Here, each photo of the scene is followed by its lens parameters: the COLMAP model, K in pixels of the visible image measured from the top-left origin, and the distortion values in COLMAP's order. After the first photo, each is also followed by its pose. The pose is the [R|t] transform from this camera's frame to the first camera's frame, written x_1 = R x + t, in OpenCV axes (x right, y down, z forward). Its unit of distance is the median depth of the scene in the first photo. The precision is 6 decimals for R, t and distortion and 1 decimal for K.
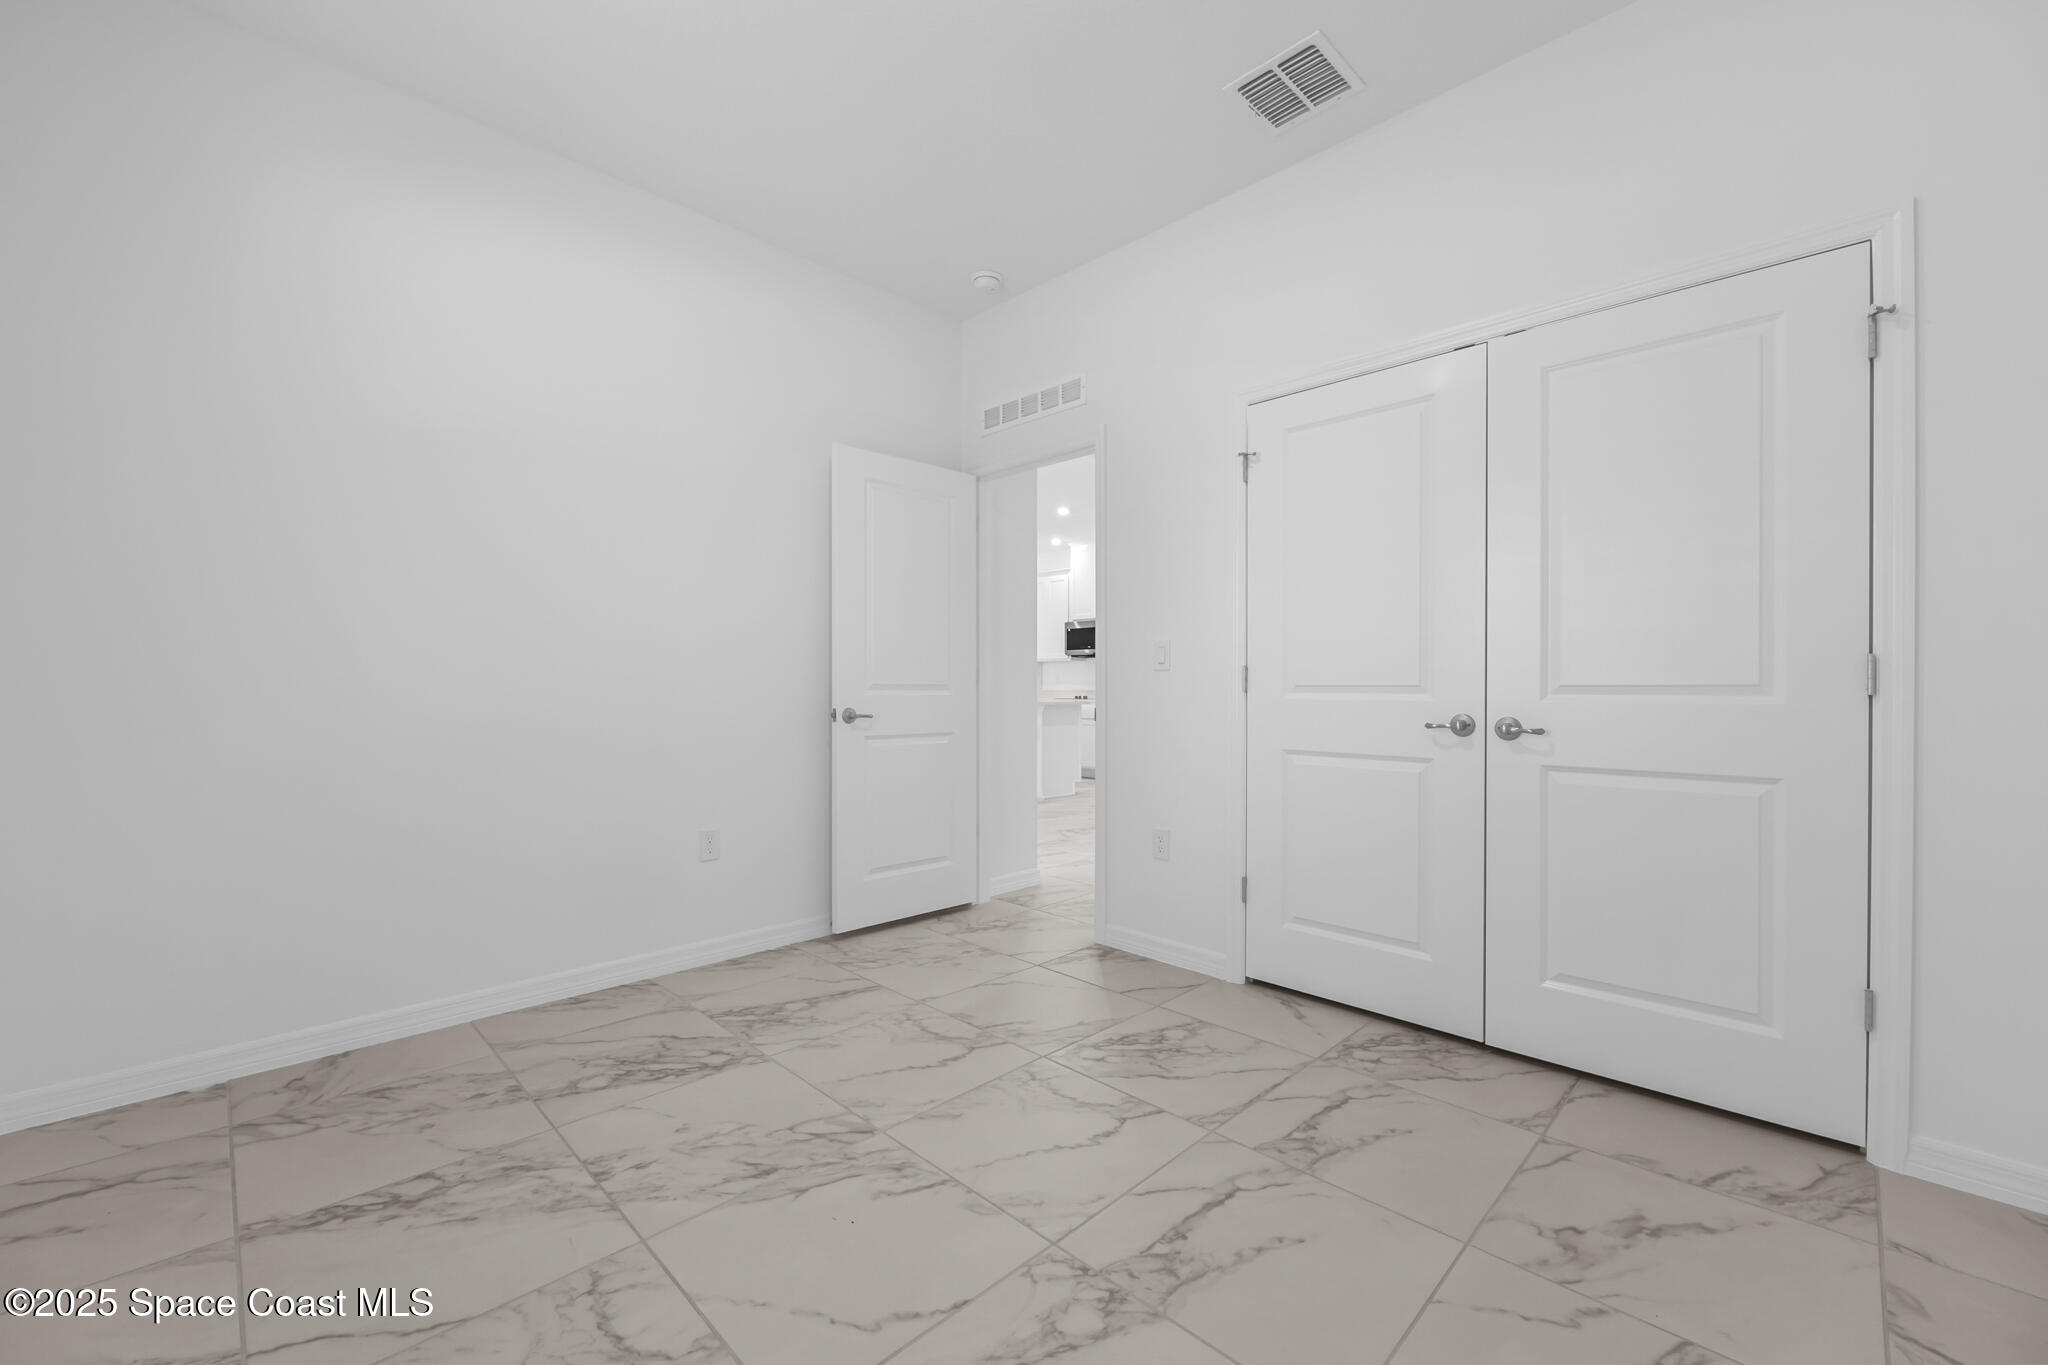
lens RADIAL K [[826.3, 0, 1020.4], [0, 826.3, 679.0], [0, 0, 1]] dist [-0.002203, -0.000318]
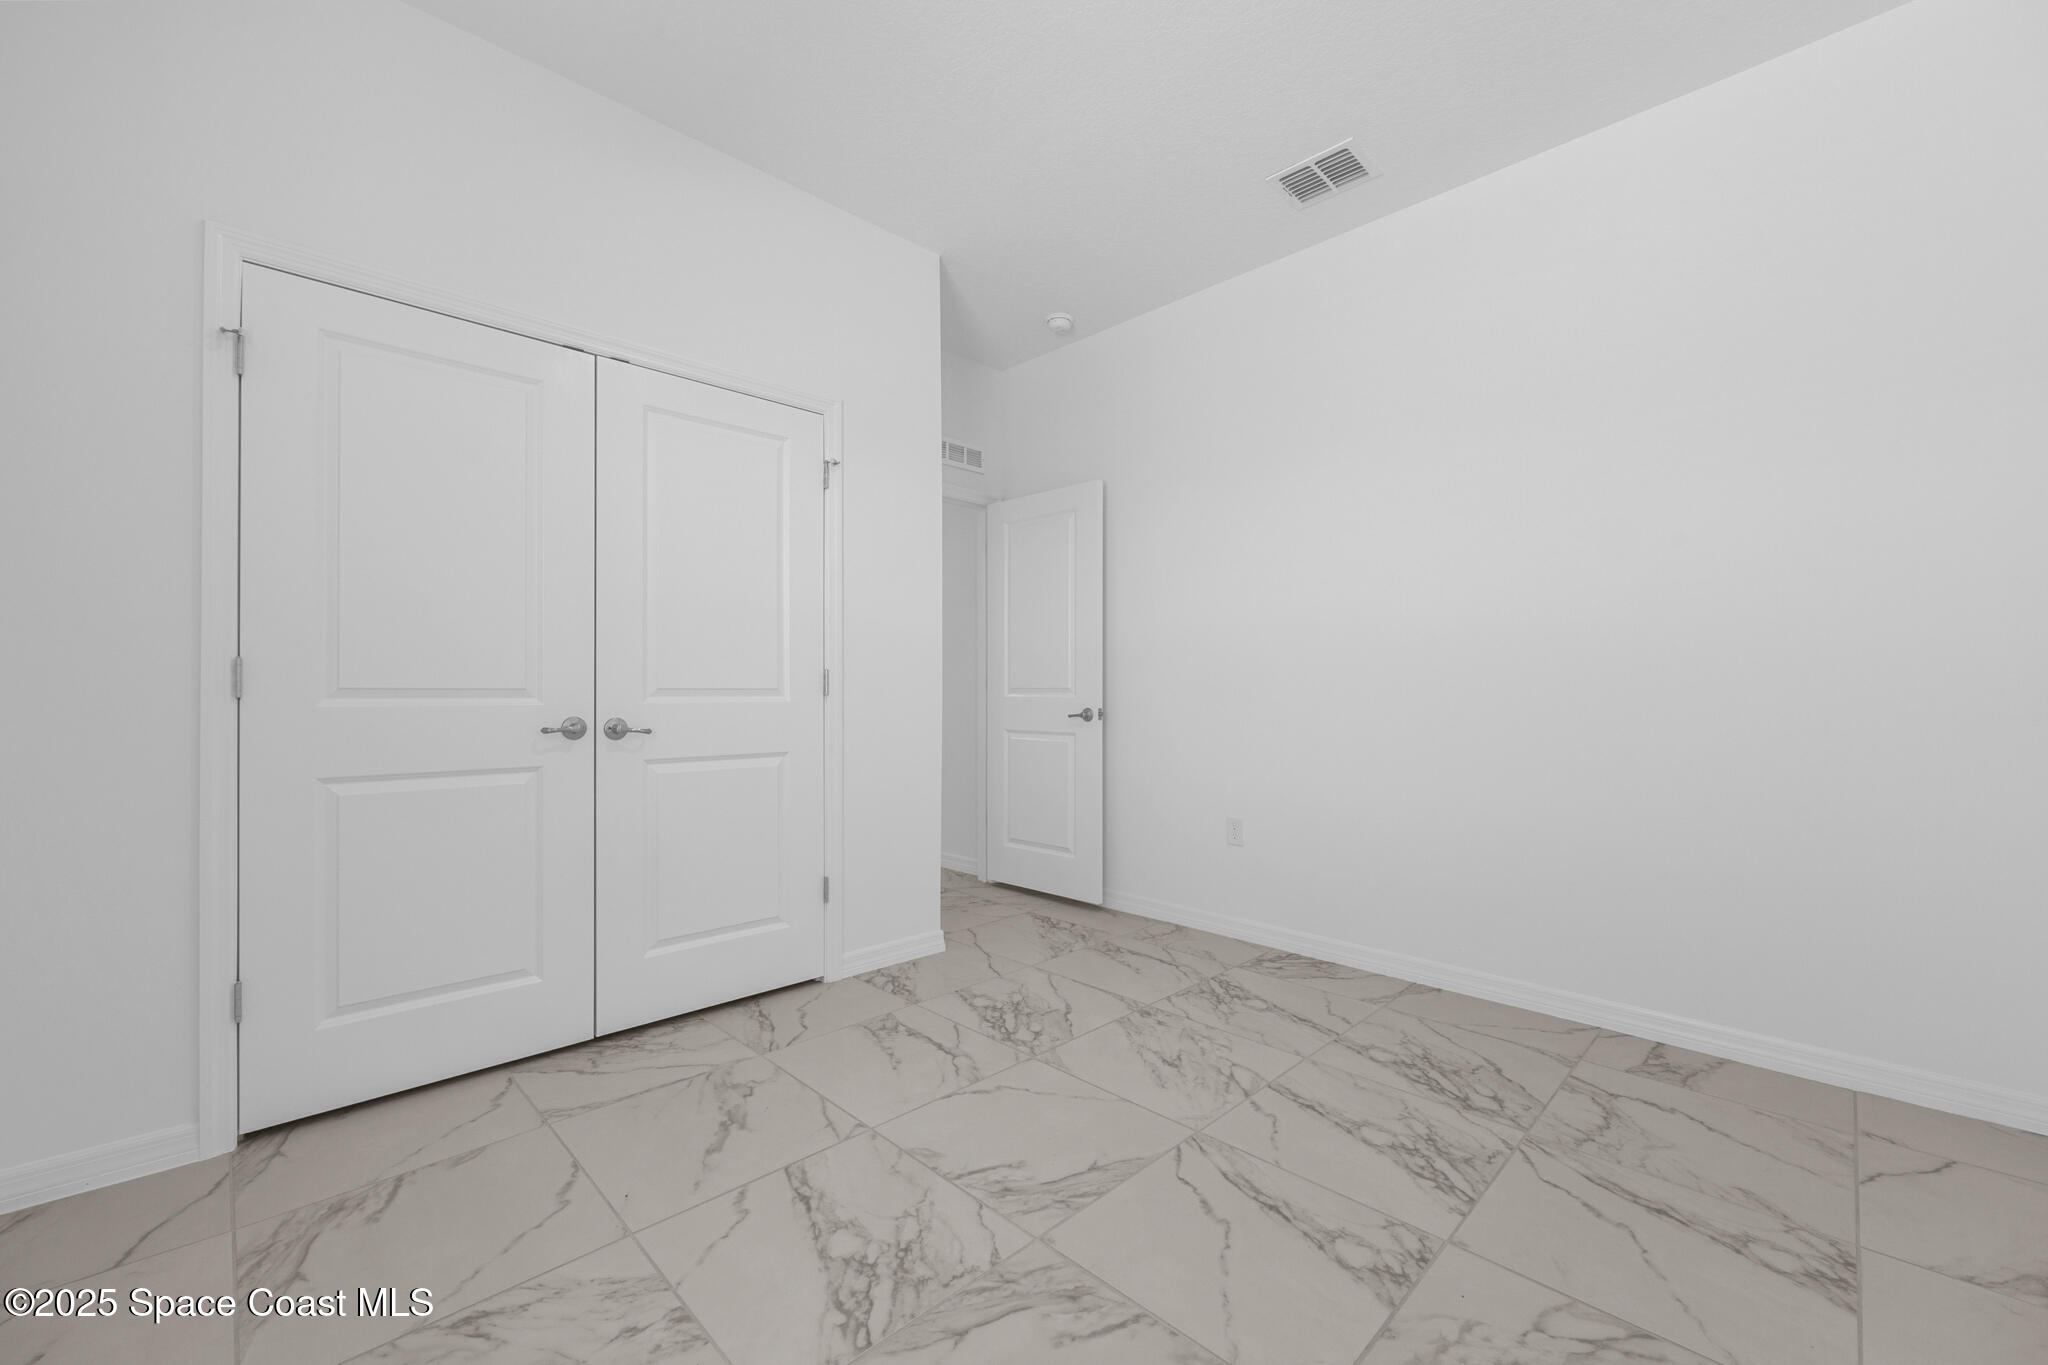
lens RADIAL K [[826.3, 0, 1008.4], [0, 826.3, 677.5], [0, 0, 1]] dist [-0.002203, -0.000318]
pose [[0.006711, 0.014791, 0.999868, -0.484231], [-0.008077, 0.999859, -0.014736, 0.005185], [-0.999945, -0.007977, 0.006830, 0.501607]]
